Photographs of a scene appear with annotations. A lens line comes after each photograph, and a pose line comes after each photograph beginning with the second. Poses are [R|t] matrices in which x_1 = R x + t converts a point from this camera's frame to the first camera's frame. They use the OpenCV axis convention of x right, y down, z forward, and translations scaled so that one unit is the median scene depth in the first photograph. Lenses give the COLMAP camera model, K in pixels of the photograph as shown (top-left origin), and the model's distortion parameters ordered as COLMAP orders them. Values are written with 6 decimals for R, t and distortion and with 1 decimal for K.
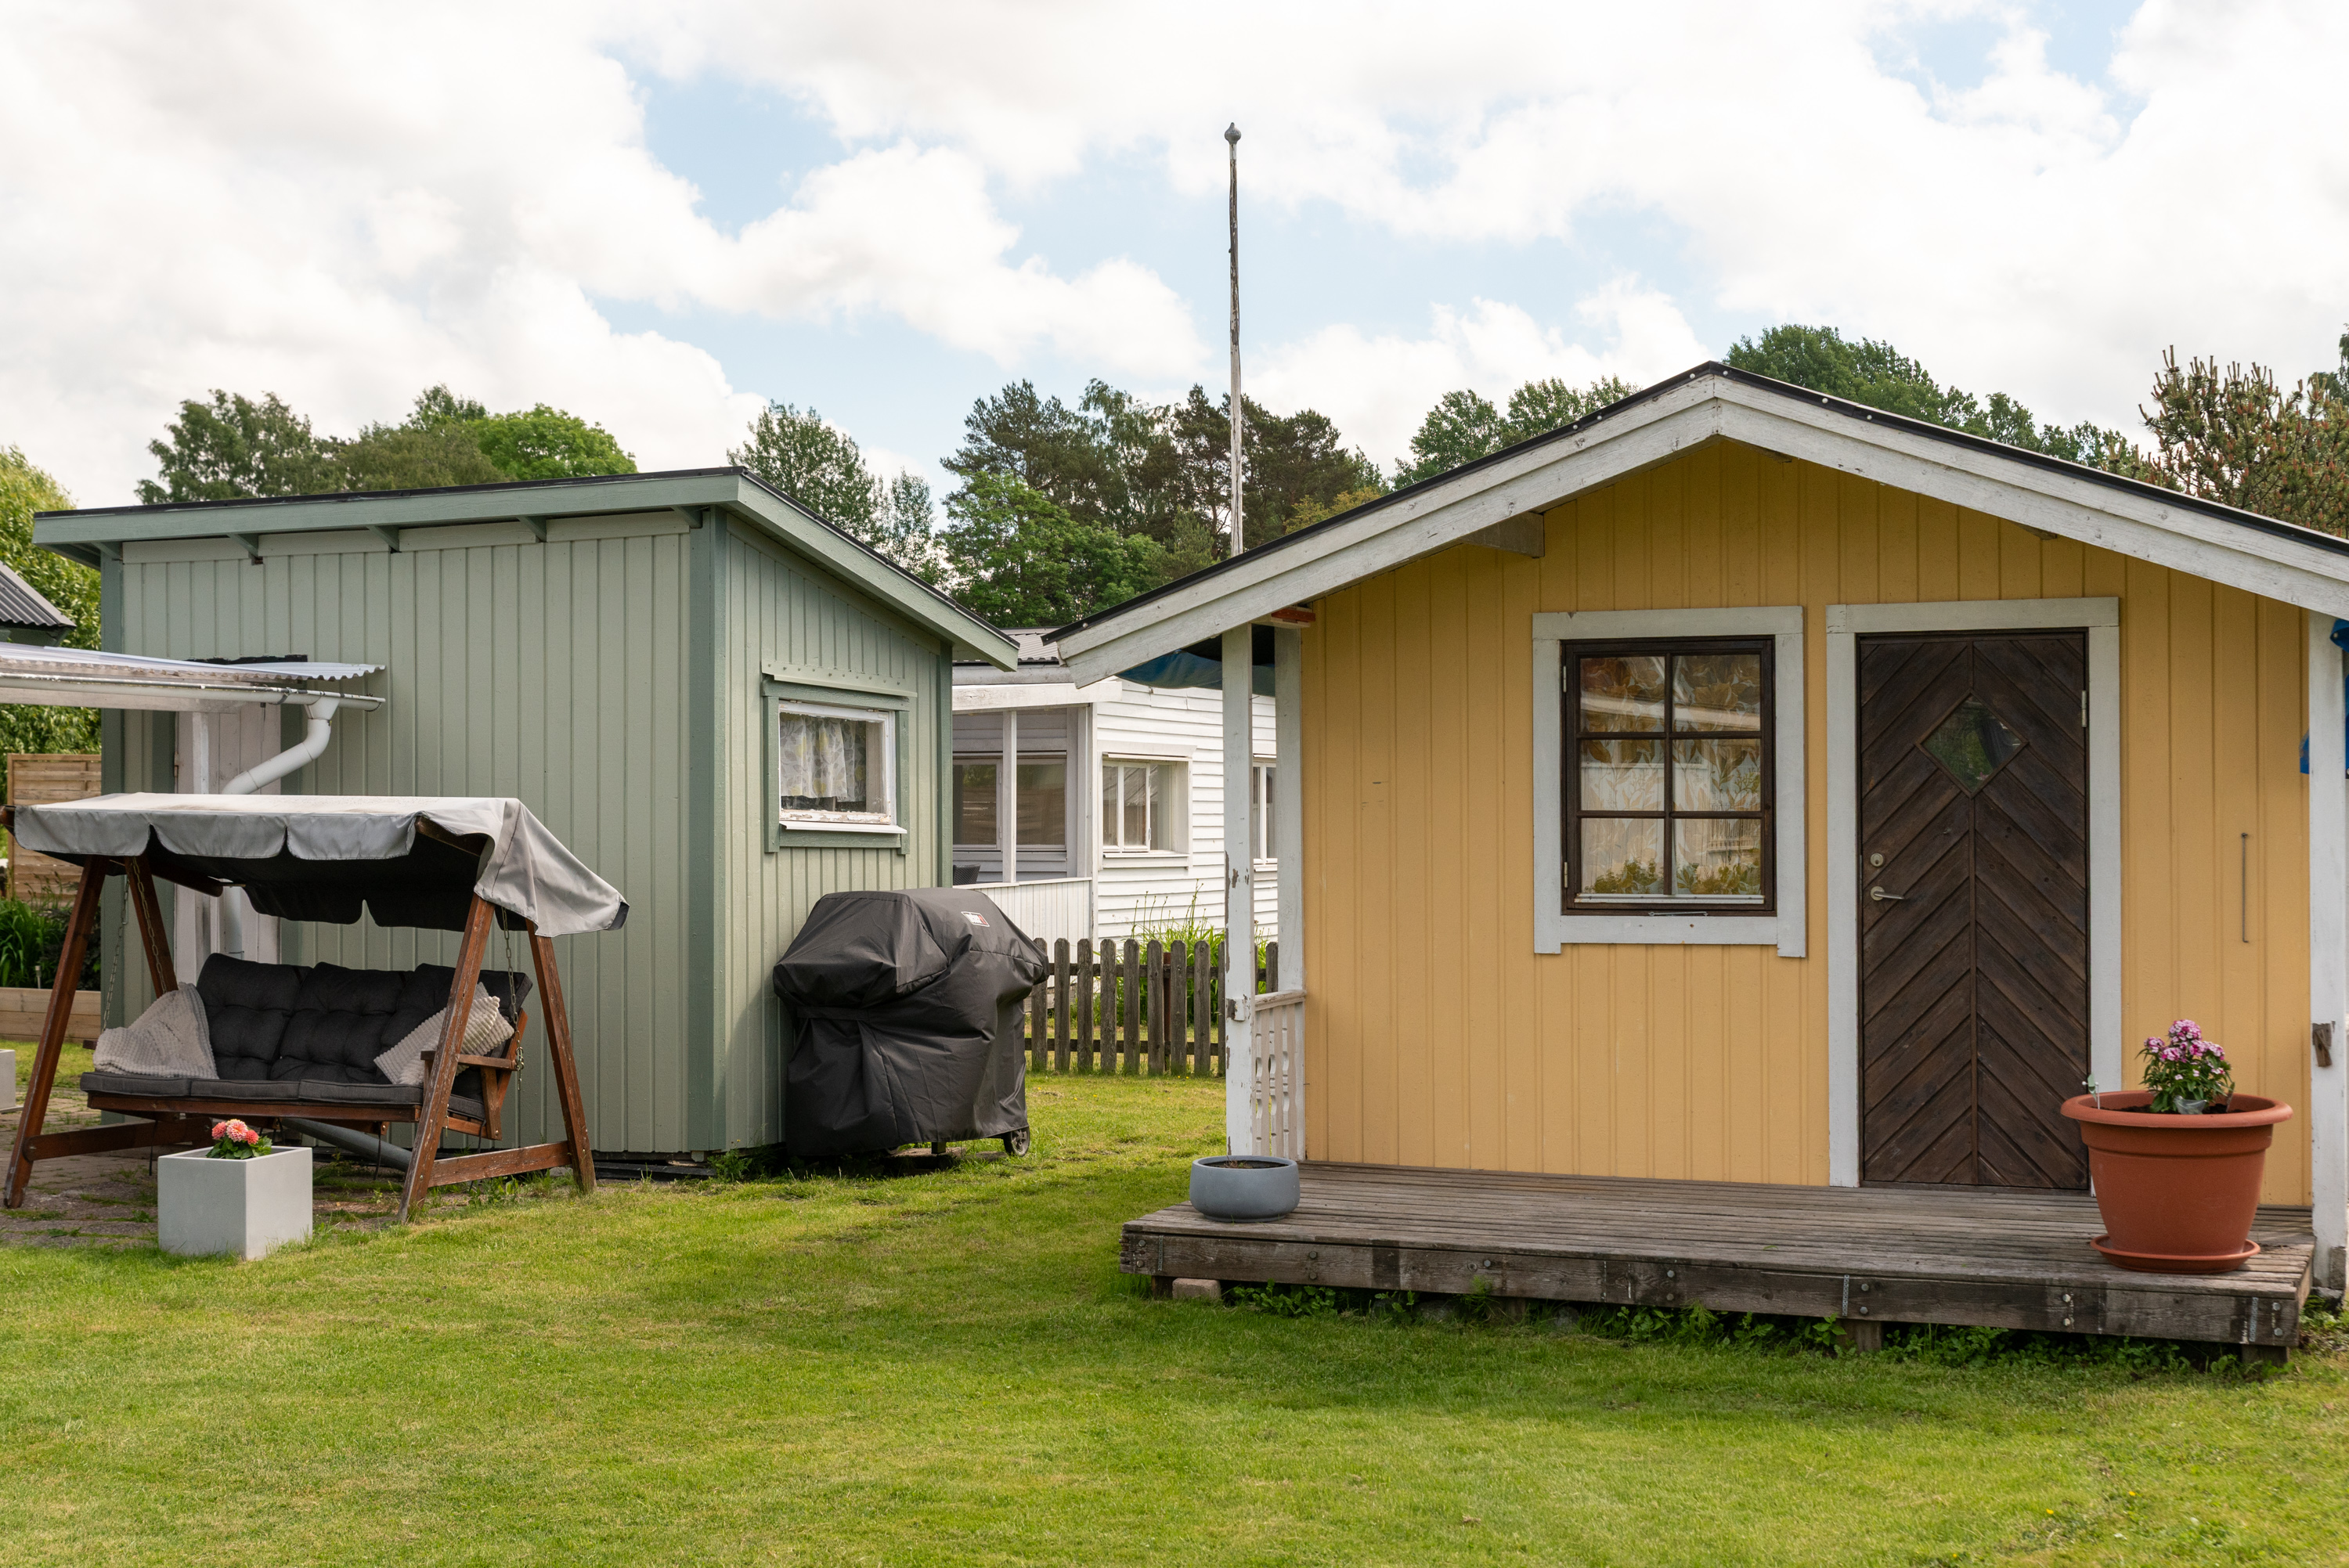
lens RADIAL K [[3237.5, 0, 1174.3], [0, 3237.5, 787.9], [0, 0, 1]] dist [-0.004005, 0.000000]
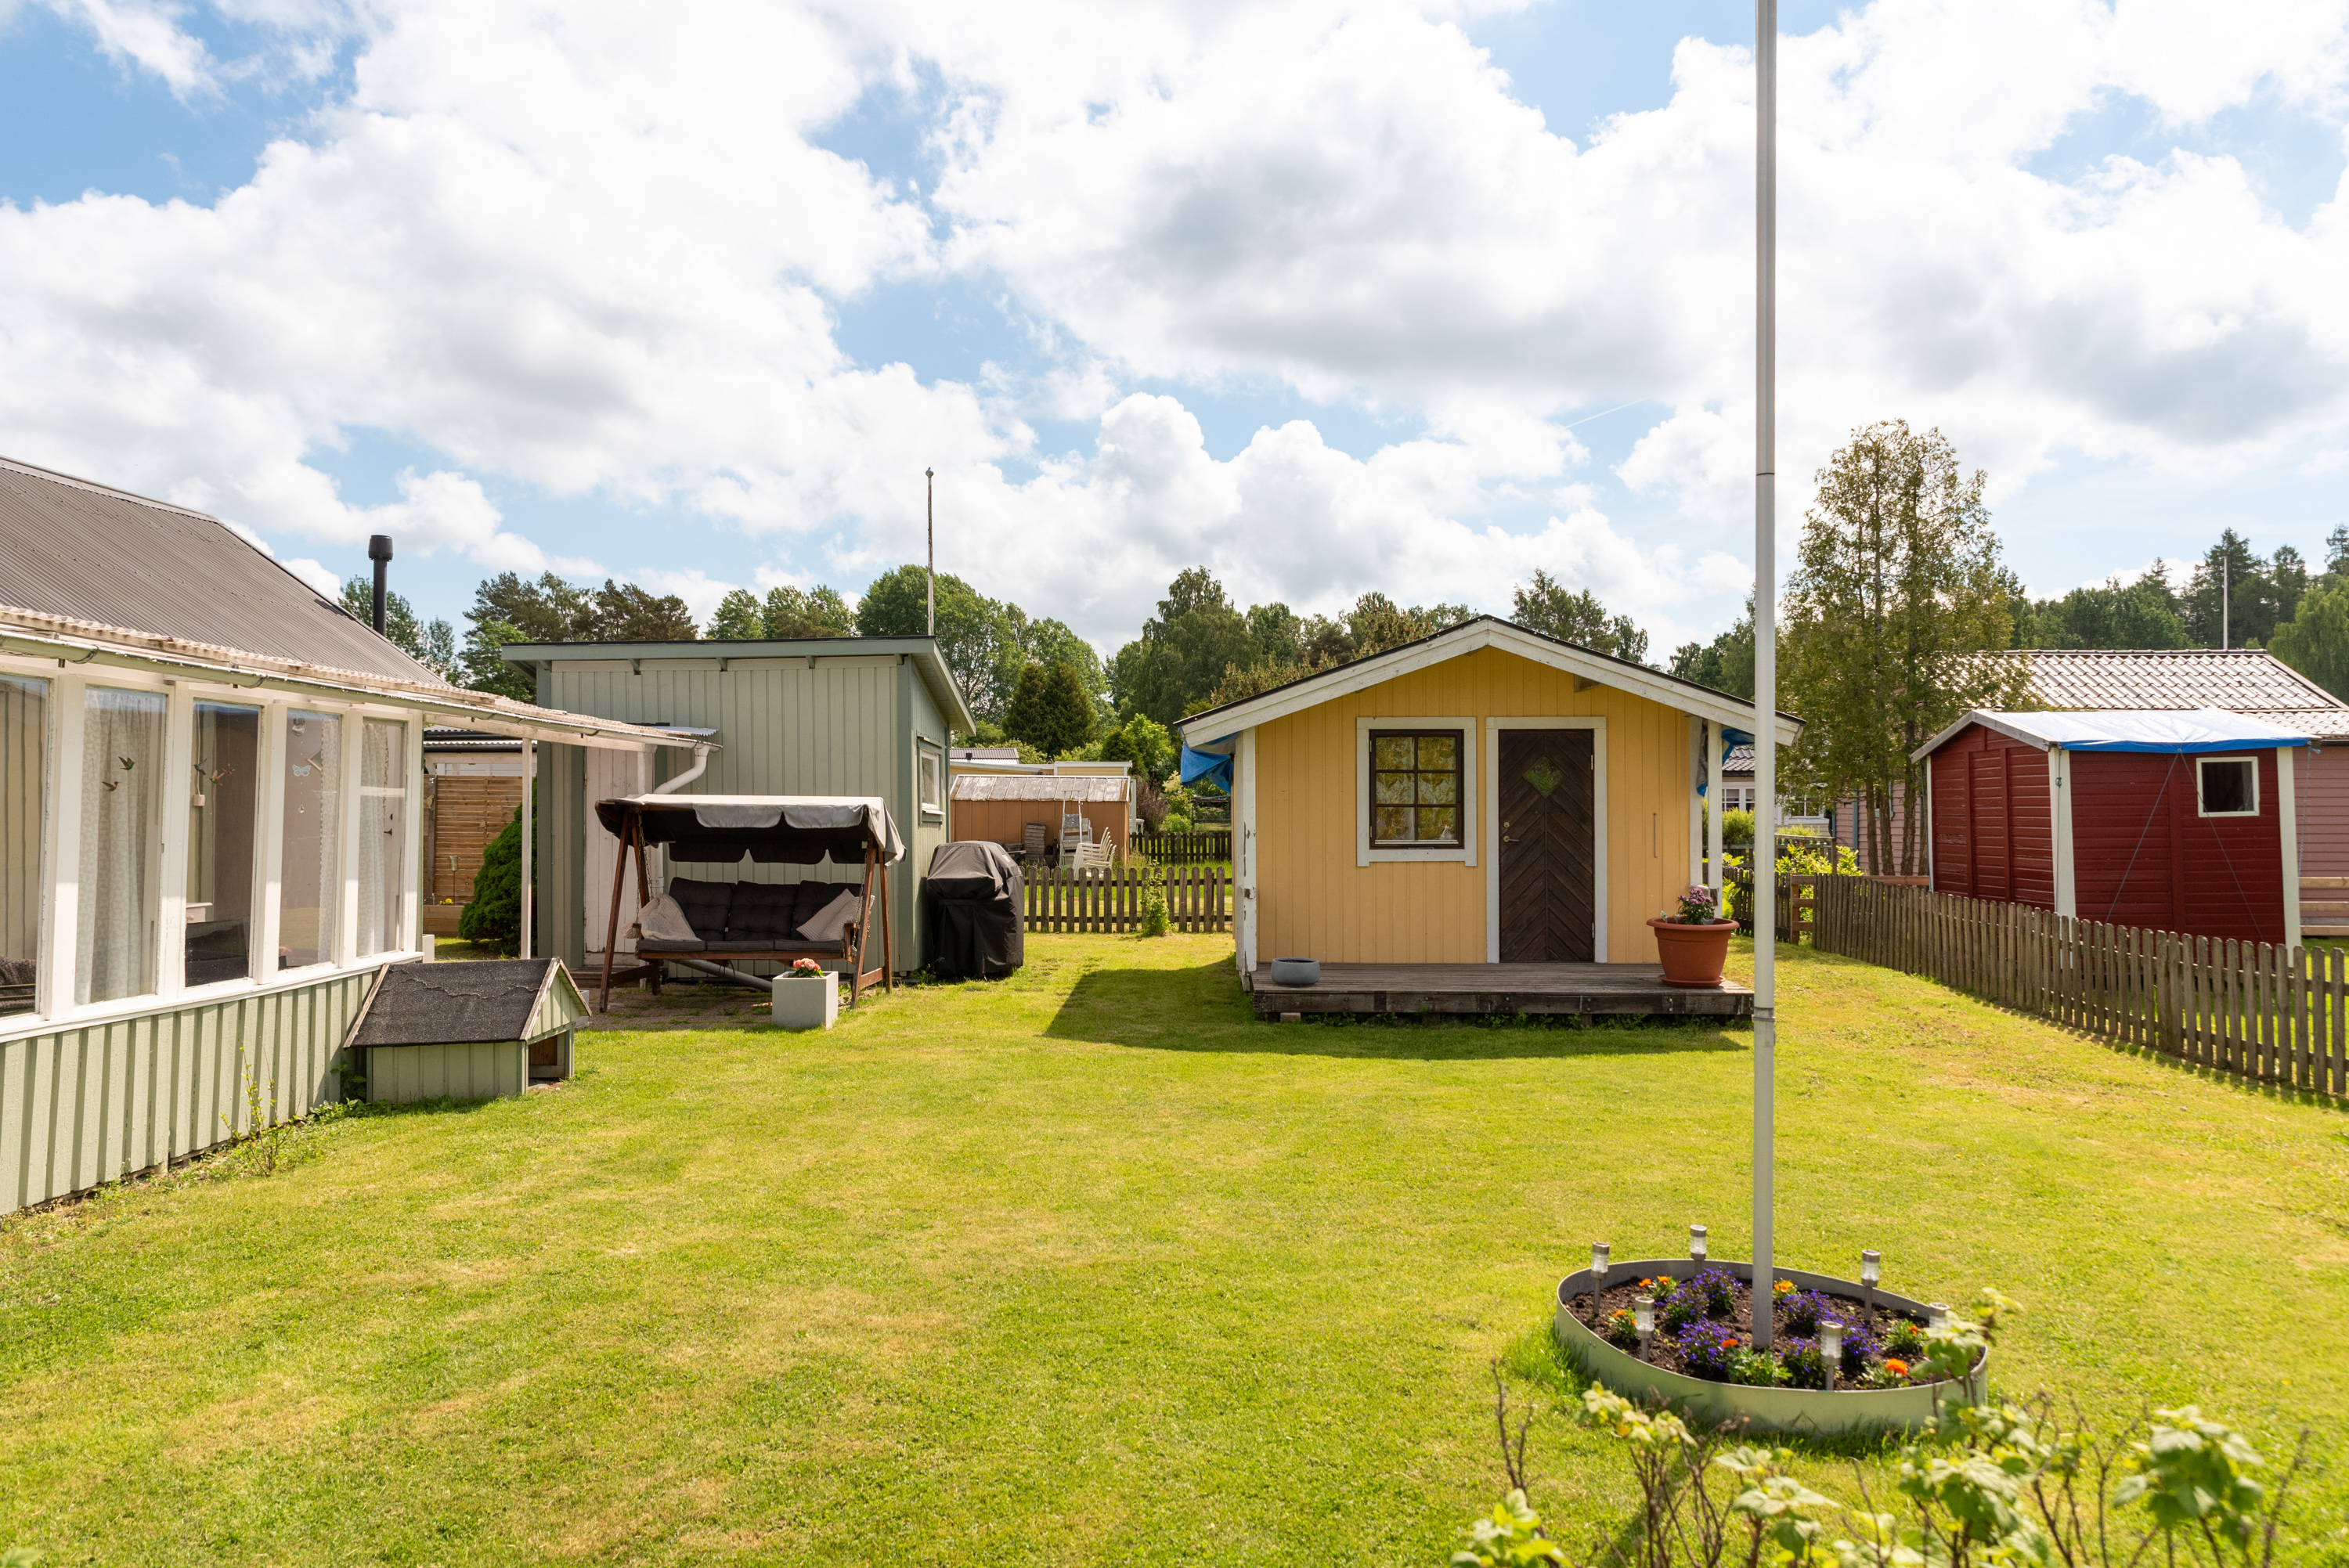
lens RADIAL K [[1619.3, 0, 1174.8], [0, 1619.3, 787.8], [0, 0, 1]] dist [0.009610, 0.000310]
pose [[0.926456, 0.004614, 0.376376, -0.407796], [-0.003403, 0.999987, -0.003882, 0.000420], [-0.376389, 0.002315, 0.926459, -0.008573]]
